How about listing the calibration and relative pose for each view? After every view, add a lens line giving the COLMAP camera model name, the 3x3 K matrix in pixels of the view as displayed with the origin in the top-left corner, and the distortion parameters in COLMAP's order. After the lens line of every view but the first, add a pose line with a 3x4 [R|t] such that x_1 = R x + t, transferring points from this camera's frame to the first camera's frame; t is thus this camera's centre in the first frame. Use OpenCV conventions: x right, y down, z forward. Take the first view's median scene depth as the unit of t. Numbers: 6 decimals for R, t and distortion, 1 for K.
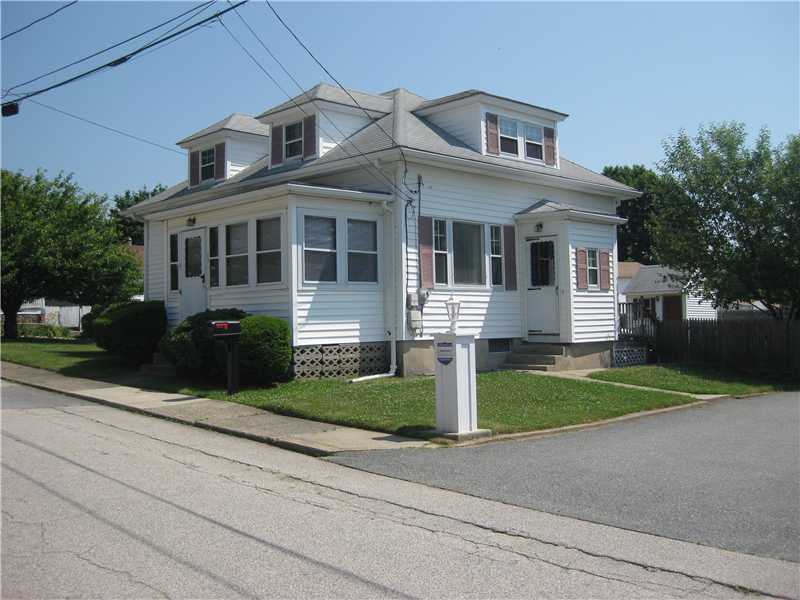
lens RADIAL K [[876.7, 0, 402.8], [0, 876.7, 297.4], [0, 0, 1]] dist [-0.190146, 0.153186]
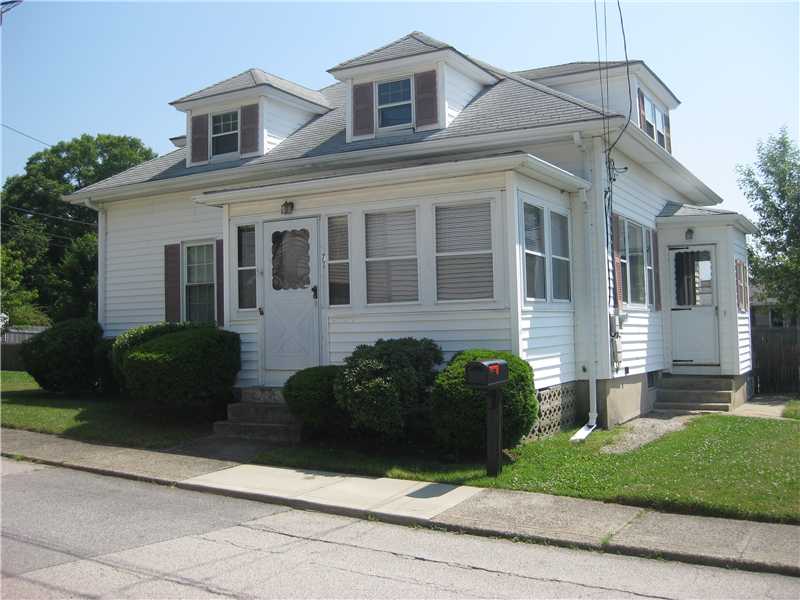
lens RADIAL K [[876.7, 0, 402.8], [0, 876.7, 297.4], [0, 0, 1]] dist [-0.190146, 0.153186]
pose [[0.957757, 0.009058, 0.287437, -0.360088], [-0.004162, 0.999836, -0.017639, -0.005815], [-0.287549, 0.015698, 0.957637, 0.332980]]
